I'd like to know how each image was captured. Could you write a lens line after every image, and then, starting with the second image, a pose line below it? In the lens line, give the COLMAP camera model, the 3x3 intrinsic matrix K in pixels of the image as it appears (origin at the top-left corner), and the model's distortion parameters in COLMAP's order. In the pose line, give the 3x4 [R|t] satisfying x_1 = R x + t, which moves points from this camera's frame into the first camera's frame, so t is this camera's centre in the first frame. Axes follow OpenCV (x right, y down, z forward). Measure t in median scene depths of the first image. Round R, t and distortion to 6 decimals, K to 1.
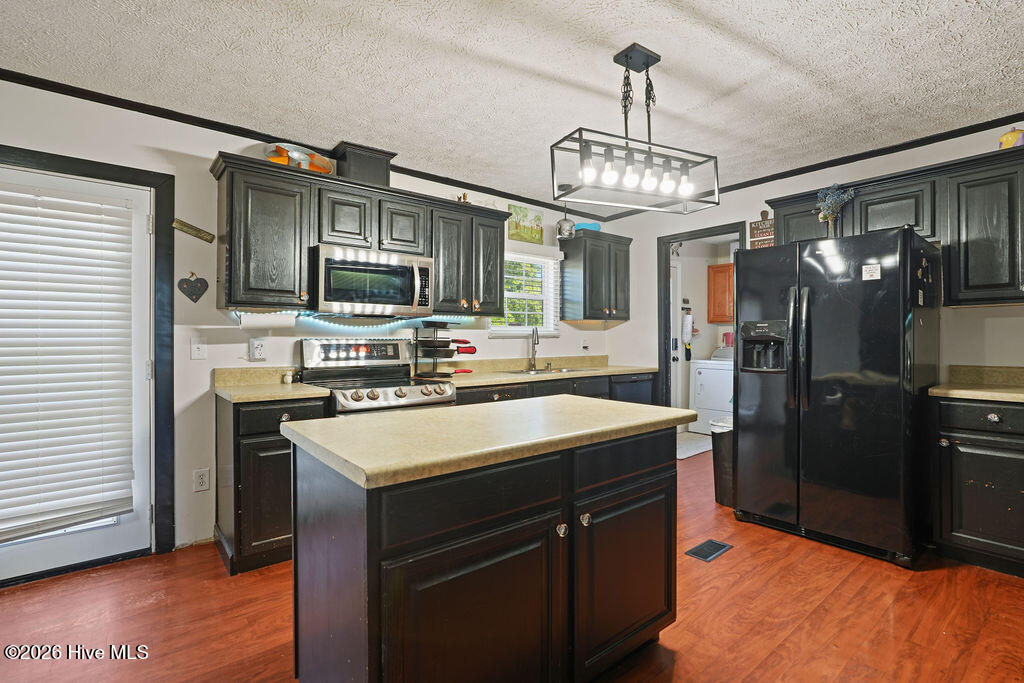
lens RADIAL K [[480.0, 0, 521.5], [0, 480.0, 340.1], [0, 0, 1]] dist [-0.017414, 0.003315]
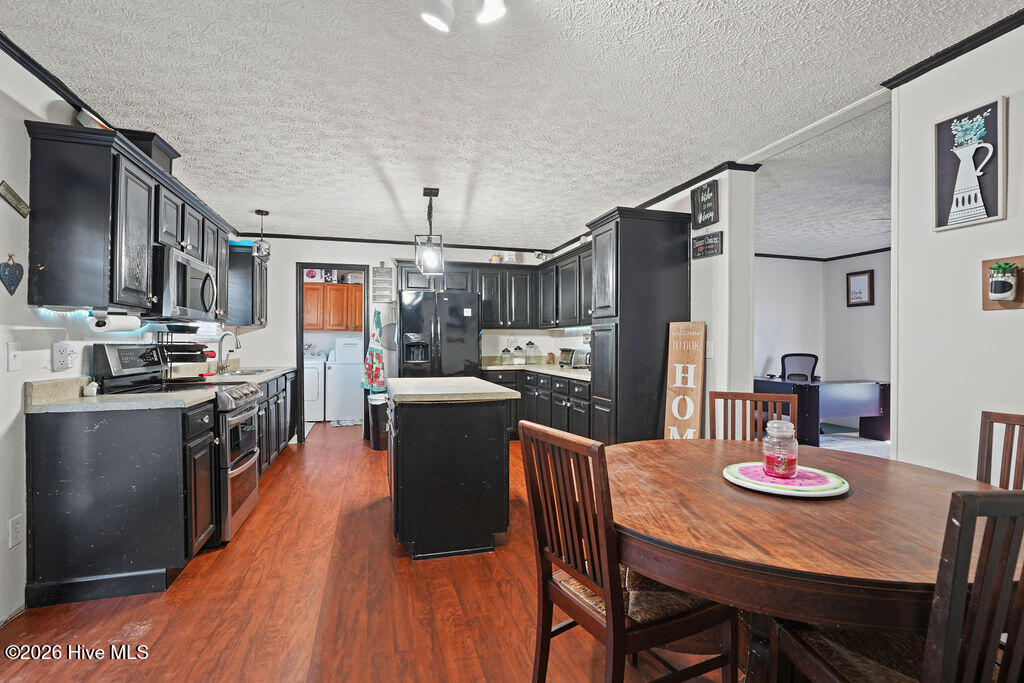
lens RADIAL K [[480.0, 0, 504.4], [0, 480.0, 347.1], [0, 0, 1]] dist [-0.017414, 0.003315]
pose [[0.413740, -0.005067, 0.910381, -0.795108], [-0.003328, 0.999969, 0.007078, -0.003345], [-0.910389, -0.005958, 0.413711, -0.015276]]
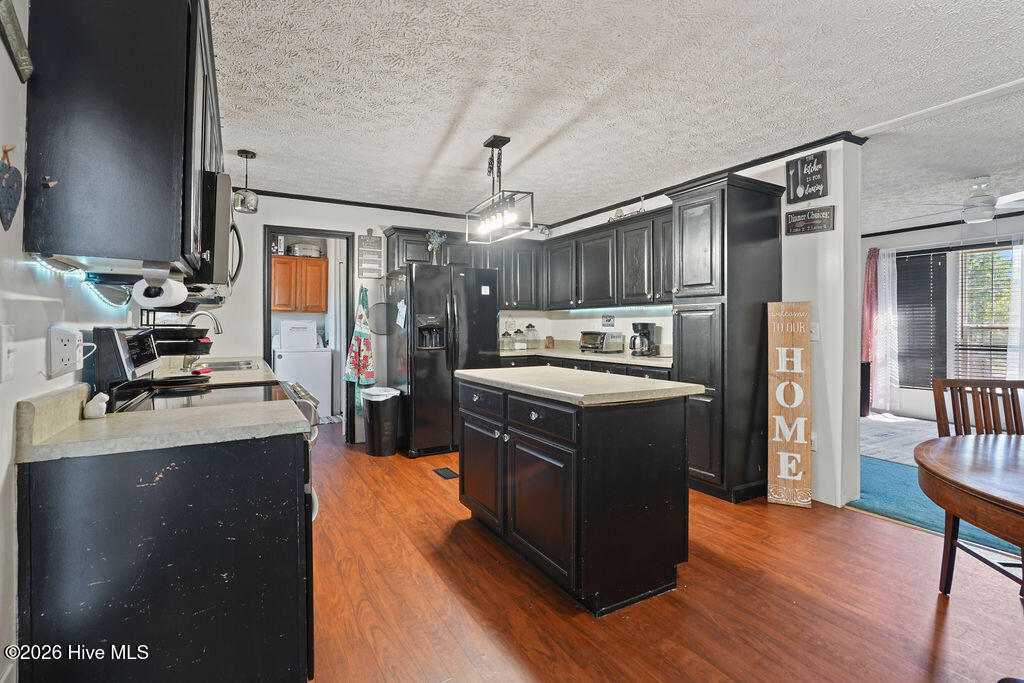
lens RADIAL K [[480.0, 0, 502.8], [0, 480.0, 325.0], [0, 0, 1]] dist [-0.017414, 0.003315]
pose [[0.193712, 0.004441, 0.981048, -0.742884], [0.000471, 0.999989, -0.004620, -0.001351], [-0.981058, 0.001357, 0.193708, 0.411171]]
